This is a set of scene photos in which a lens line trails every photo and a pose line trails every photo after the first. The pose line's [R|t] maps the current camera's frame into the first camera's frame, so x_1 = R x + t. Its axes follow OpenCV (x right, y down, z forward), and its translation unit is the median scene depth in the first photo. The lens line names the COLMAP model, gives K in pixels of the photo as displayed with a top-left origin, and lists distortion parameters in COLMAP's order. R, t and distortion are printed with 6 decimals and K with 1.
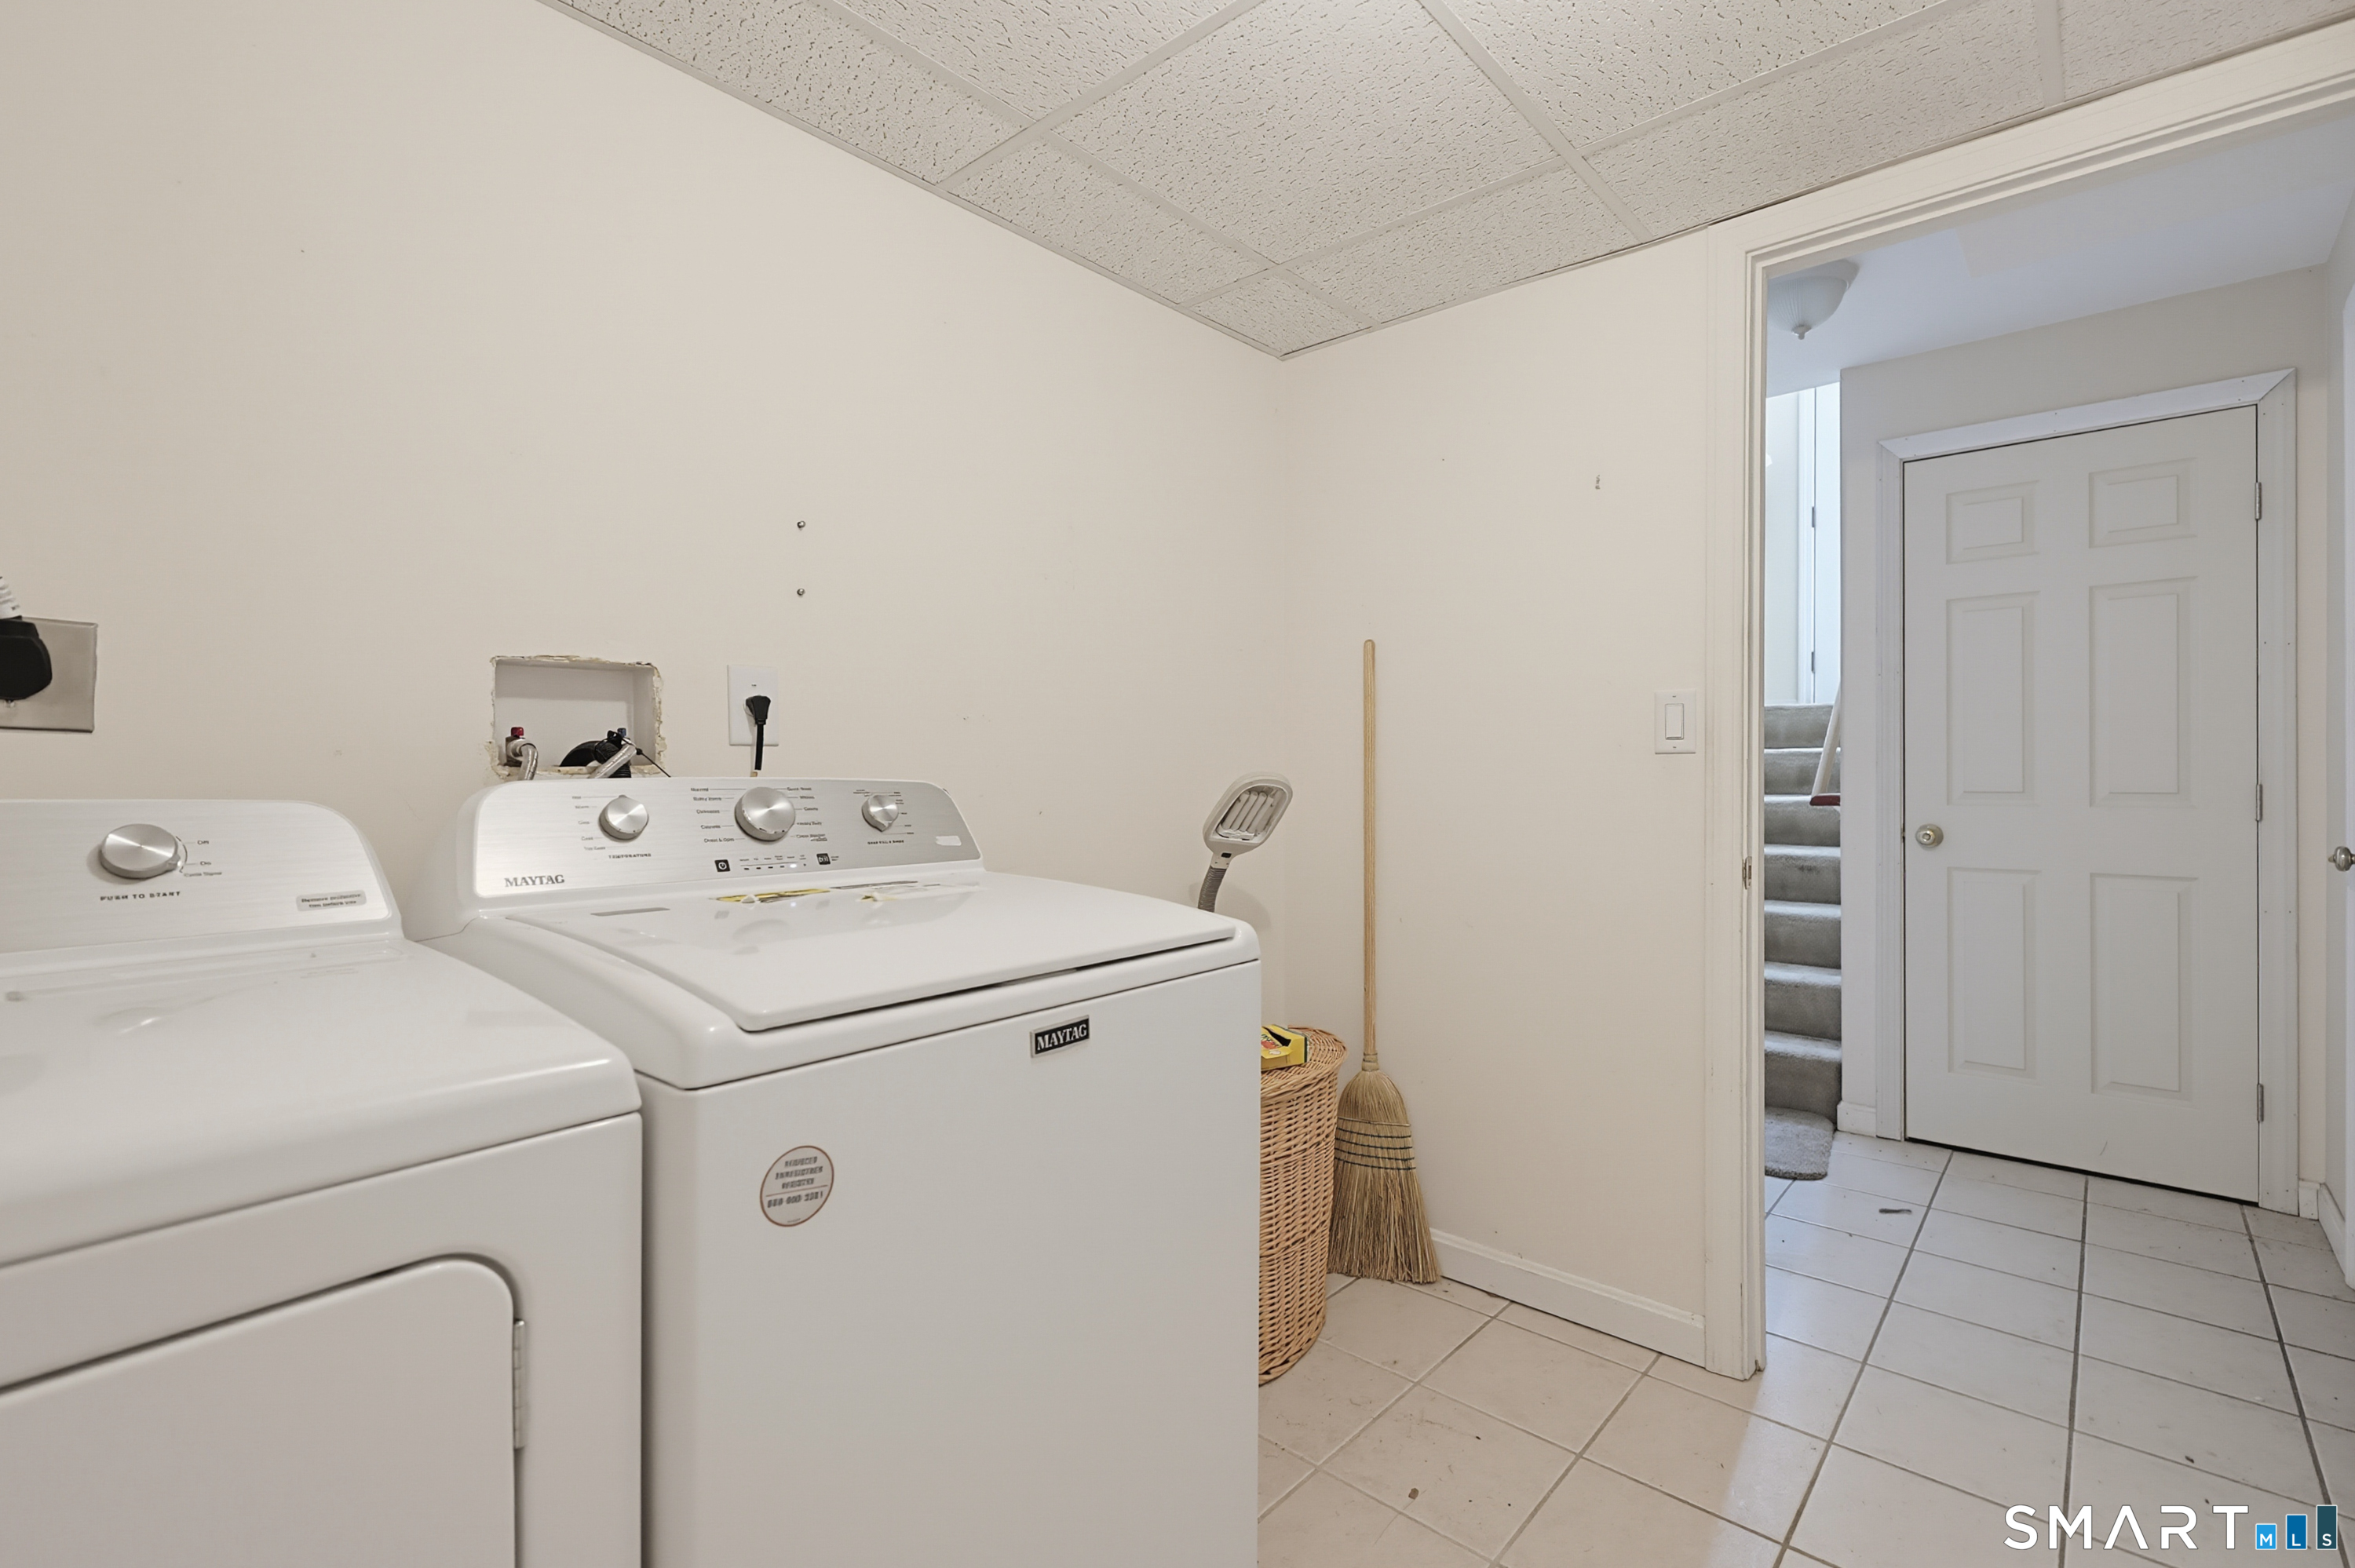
lens RADIAL K [[1019.7, 0, 1187.2], [0, 1019.7, 776.0], [0, 0, 1]] dist [0.003027, 0.000679]
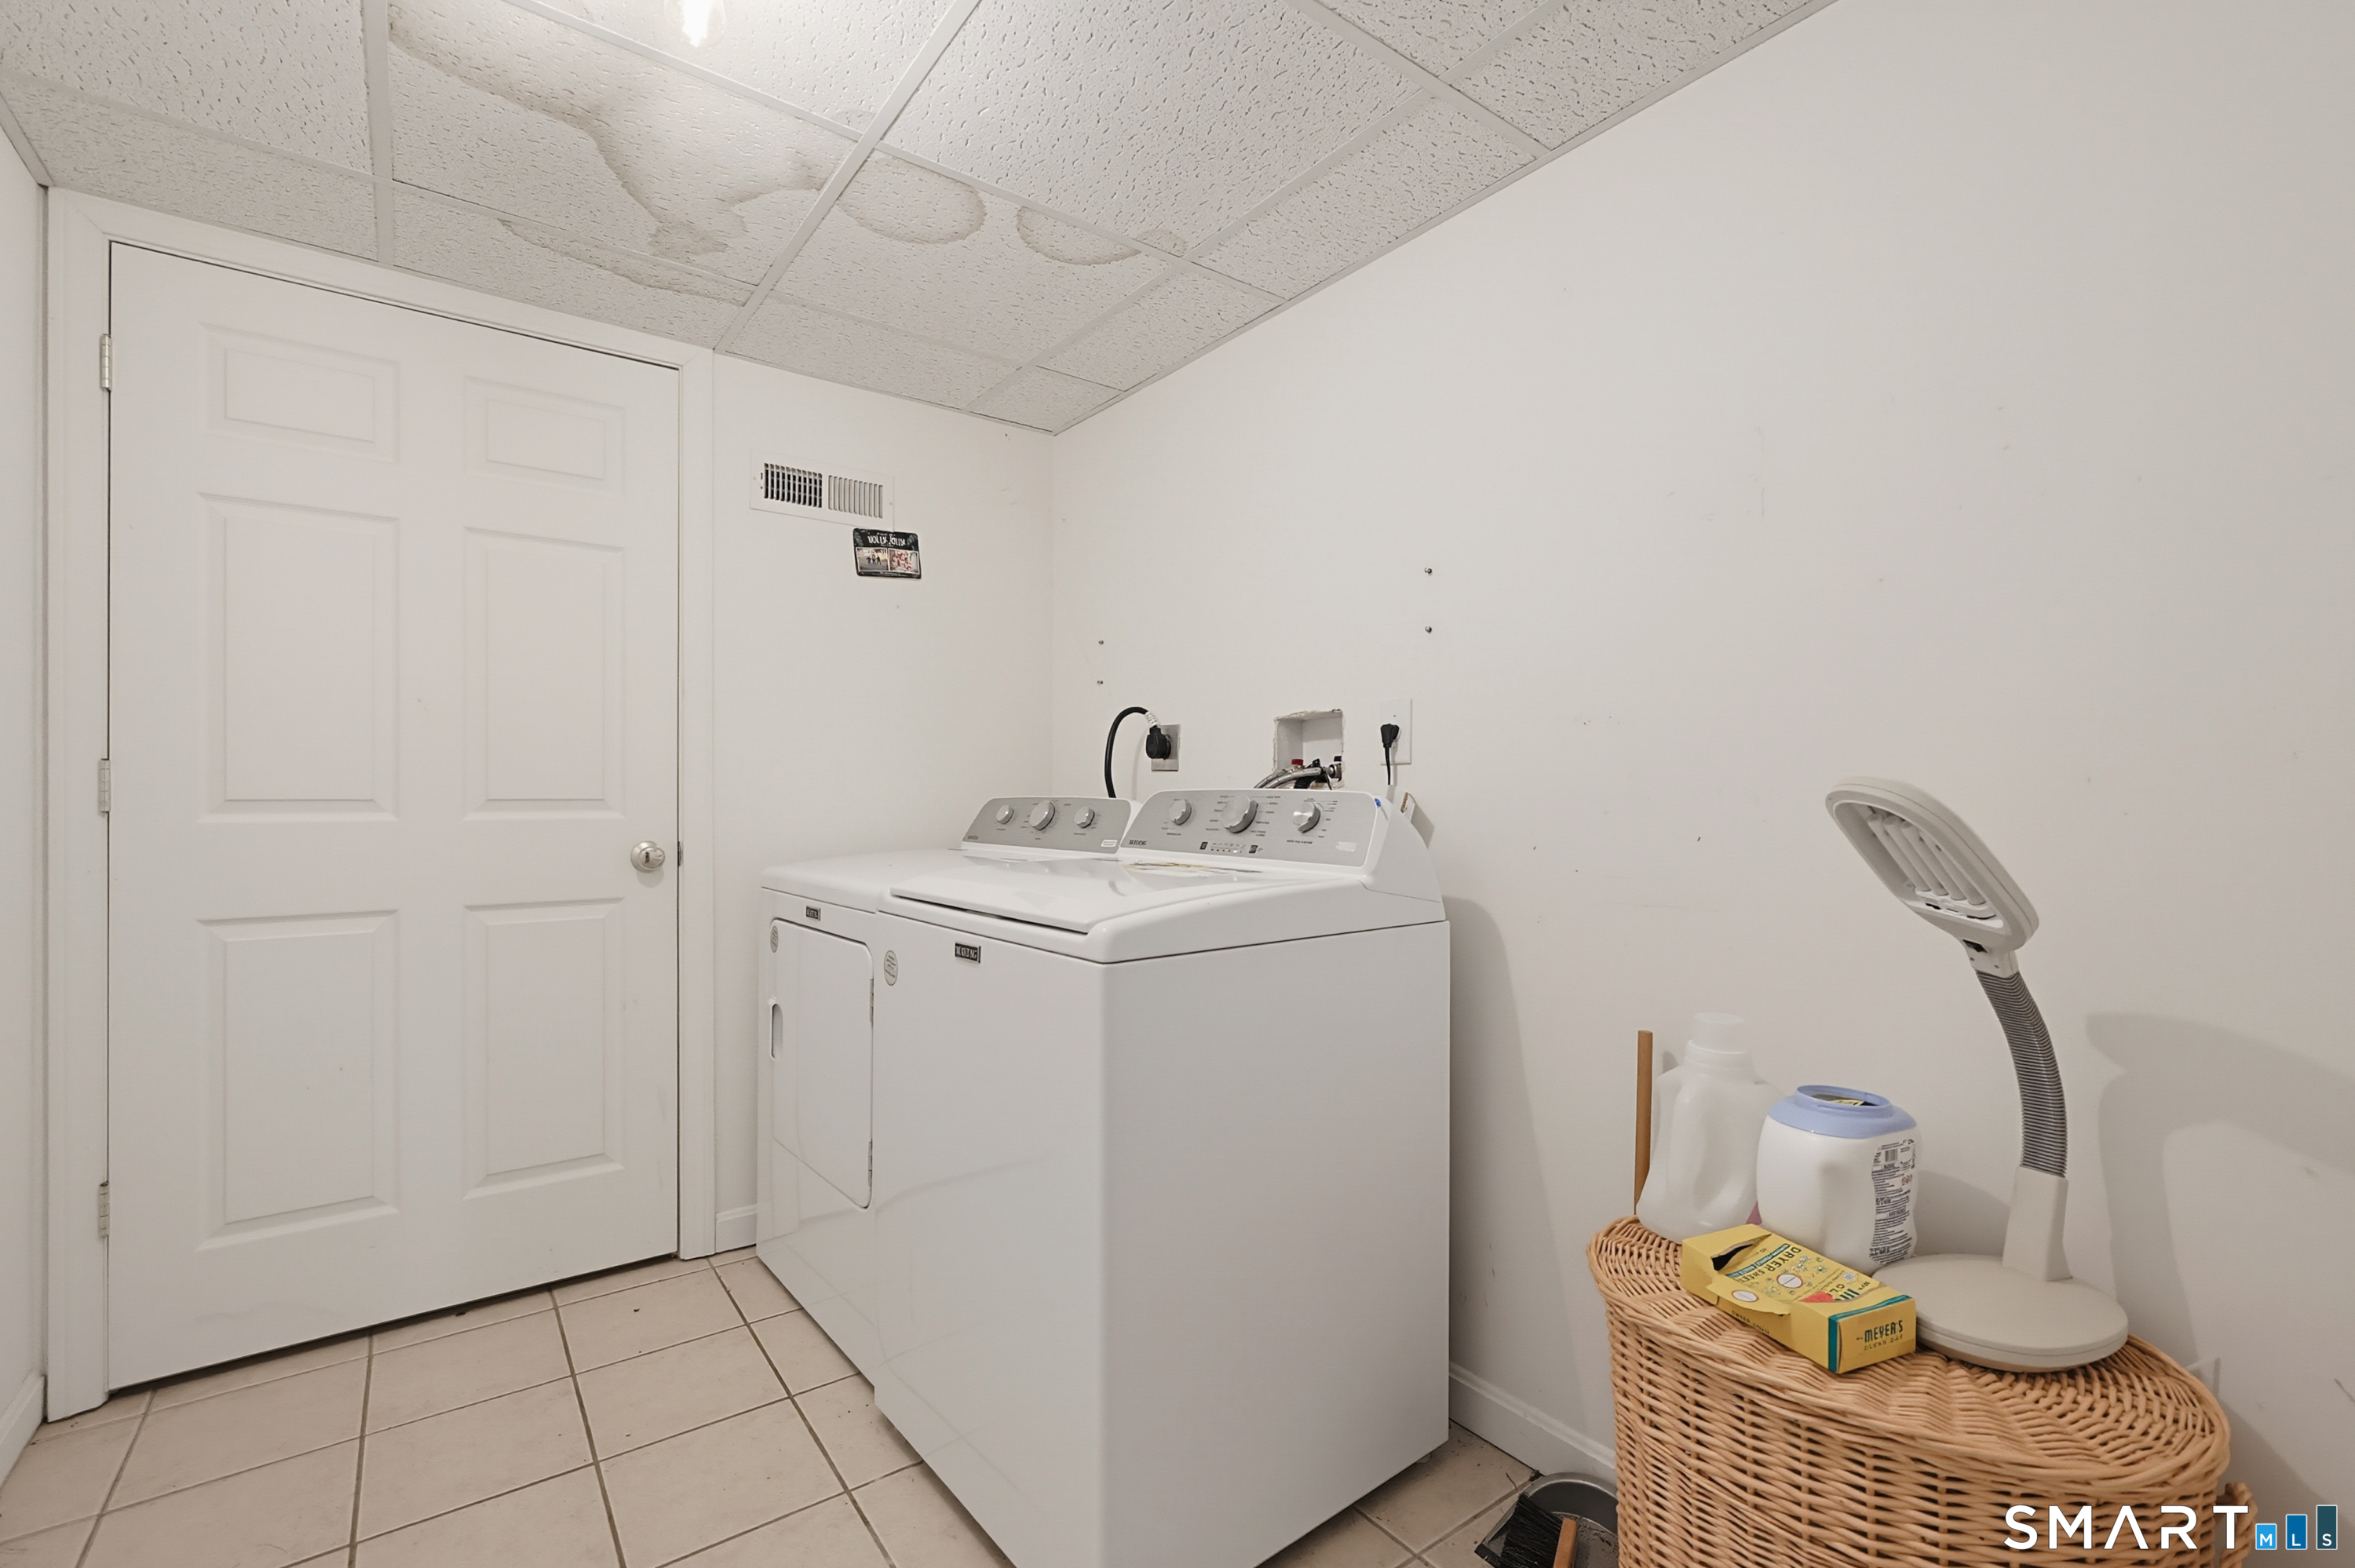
lens RADIAL K [[1019.7, 0, 1186.0], [0, 1019.7, 791.5], [0, 0, 1]] dist [0.003027, 0.000679]
pose [[-0.185058, -0.008767, -0.982688, 0.930714], [-0.006413, 0.999950, -0.007714, 0.016320], [0.982707, 0.004874, -0.185105, 1.127369]]
